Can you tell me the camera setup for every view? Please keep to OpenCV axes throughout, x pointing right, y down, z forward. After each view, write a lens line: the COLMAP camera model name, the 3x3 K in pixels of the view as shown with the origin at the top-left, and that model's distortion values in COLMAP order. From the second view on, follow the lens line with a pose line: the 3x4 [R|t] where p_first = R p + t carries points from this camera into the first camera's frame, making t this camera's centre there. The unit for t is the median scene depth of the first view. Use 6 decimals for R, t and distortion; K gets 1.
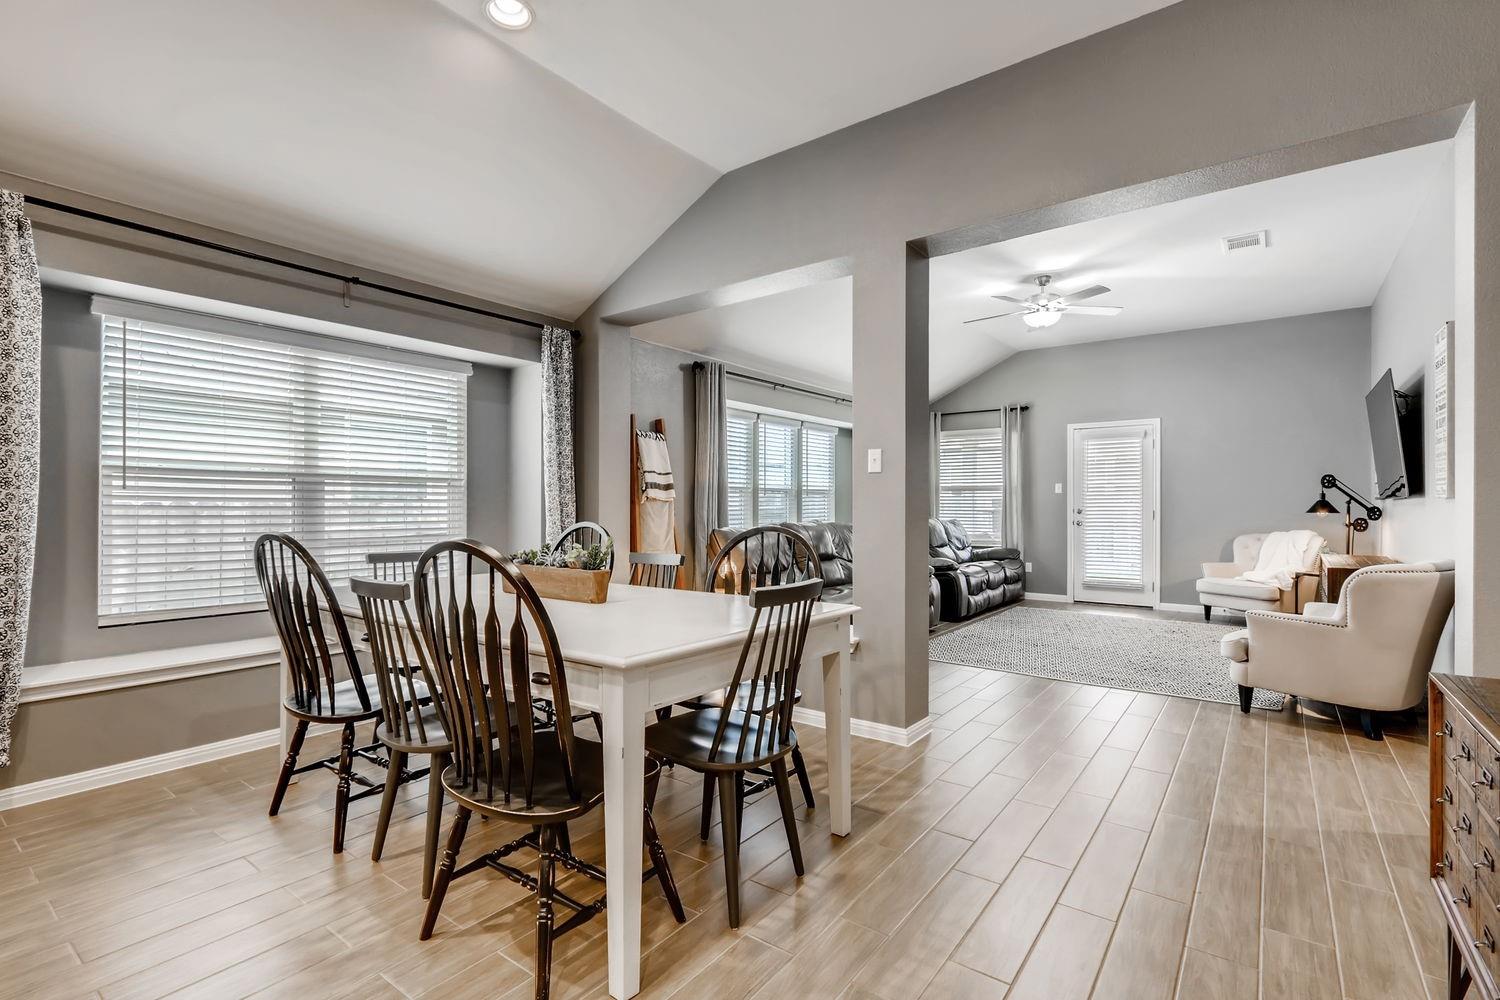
lens RADIAL K [[689.2, 0, 752.2], [0, 689.2, 505.8], [0, 0, 1]] dist [0.004471, 0.000179]
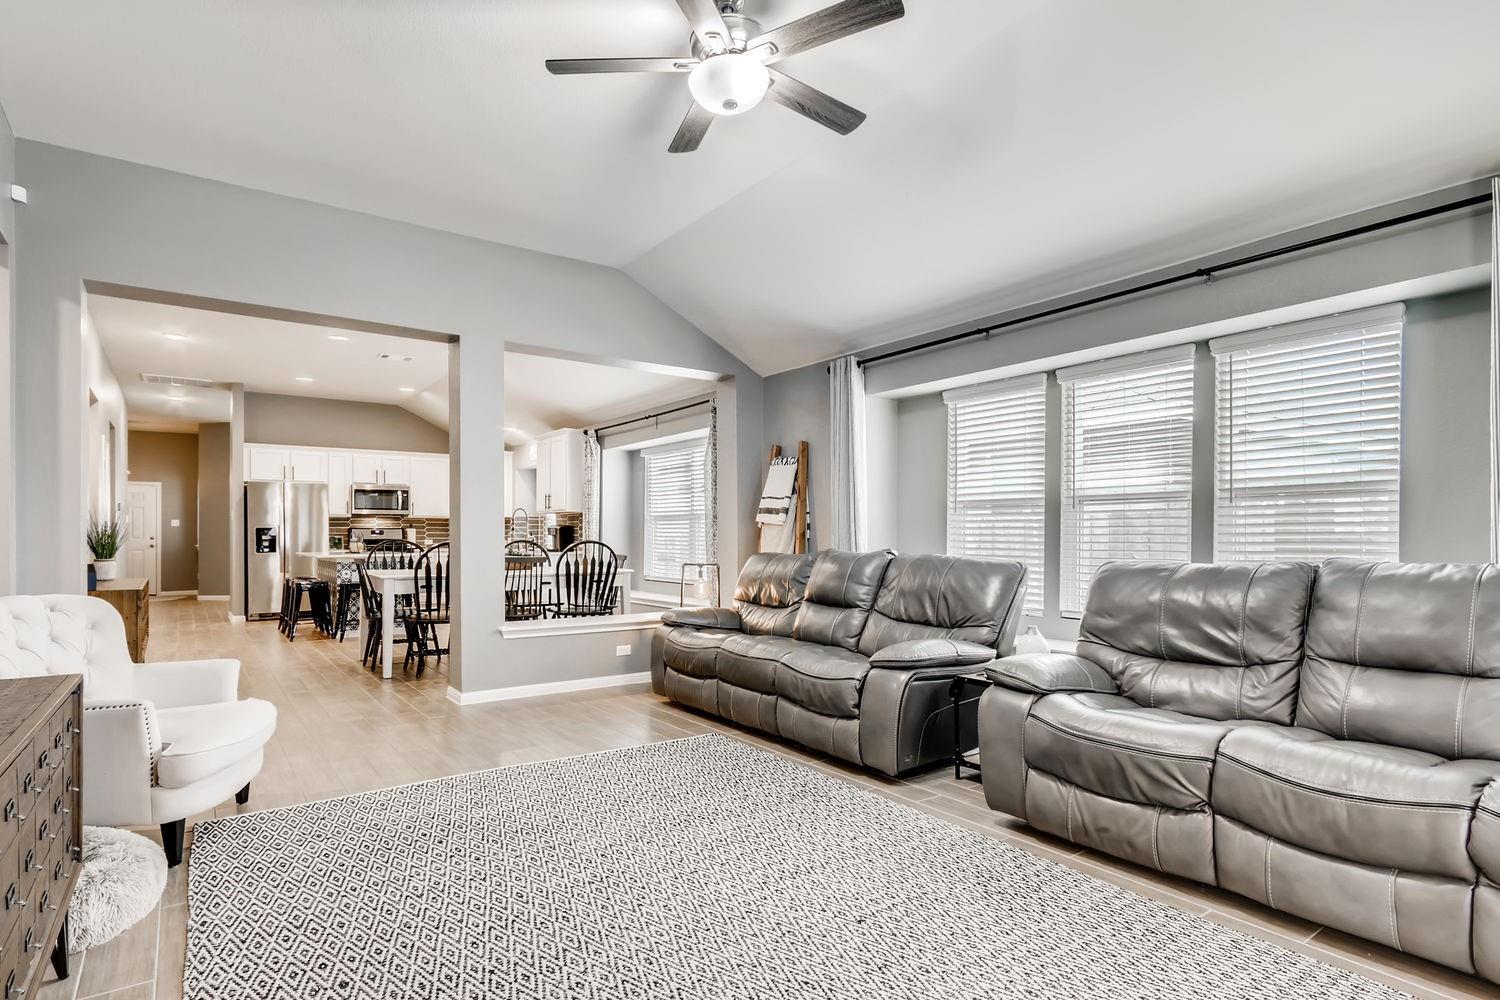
lens RADIAL K [[769.1, 0, 749.0], [0, 769.1, 534.2], [0, 0, 1]] dist [0.020004, -0.000604]
pose [[-0.278879, 0.006977, -0.960301, 0.612104], [0.010617, 0.999935, 0.004182, 0.000718], [0.960267, -0.009029, -0.278935, 0.796460]]
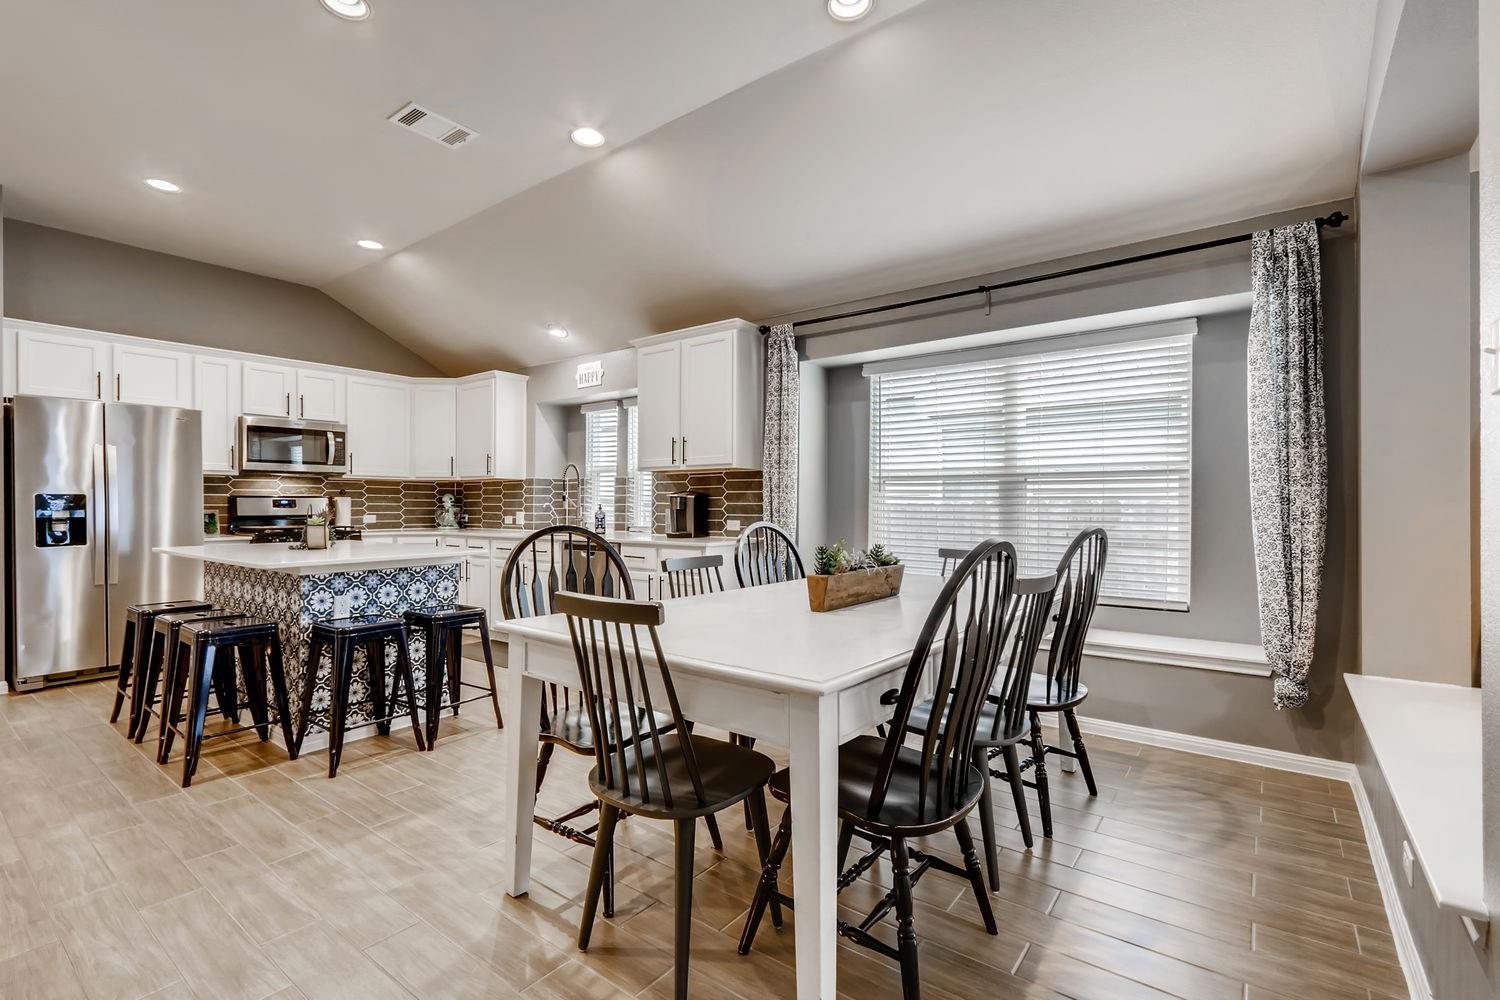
lens RADIAL K [[689.2, 0, 721.9], [0, 689.2, 498.9], [0, 0, 1]] dist [0.004471, 0.000179]
pose [[-0.019517, -0.008179, -0.999776, 0.483194], [0.002059, 0.999964, -0.008221, -0.000066], [0.999807, -0.002219, -0.019499, 0.634538]]
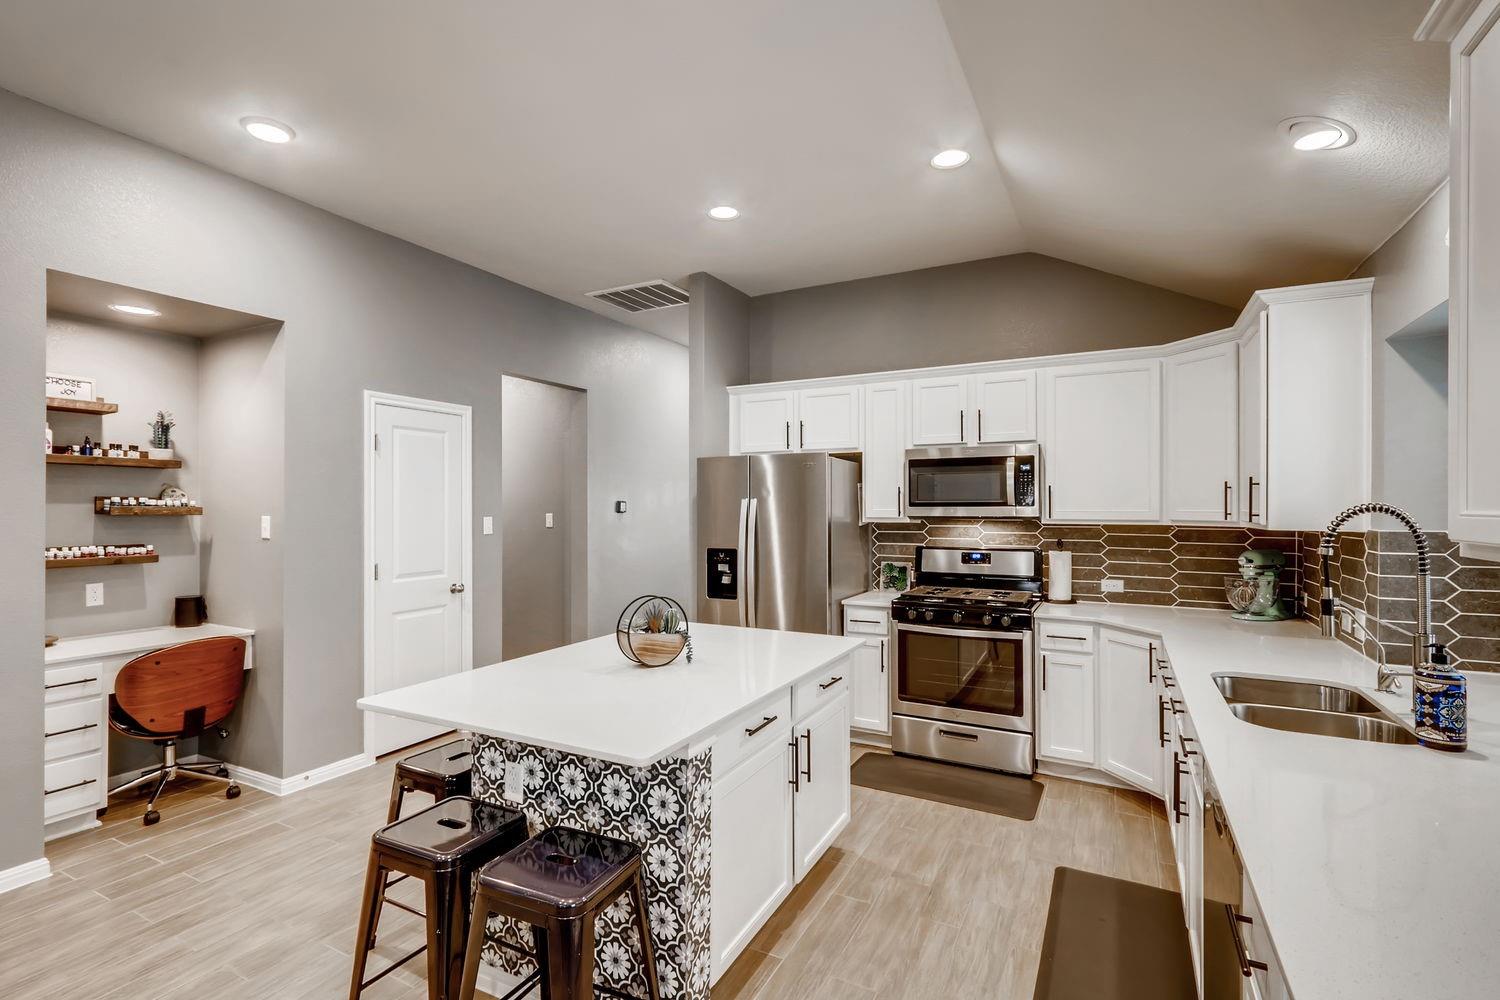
lens RADIAL K [[689.2, 0, 751.2], [0, 689.2, 506.9], [0, 0, 1]] dist [0.004471, 0.000179]
pose [[-0.987538, -0.000068, -0.157379, 0.357663], [0.000369, 0.999996, -0.002749, -0.011281], [0.157379, -0.002773, -0.987534, 0.643579]]
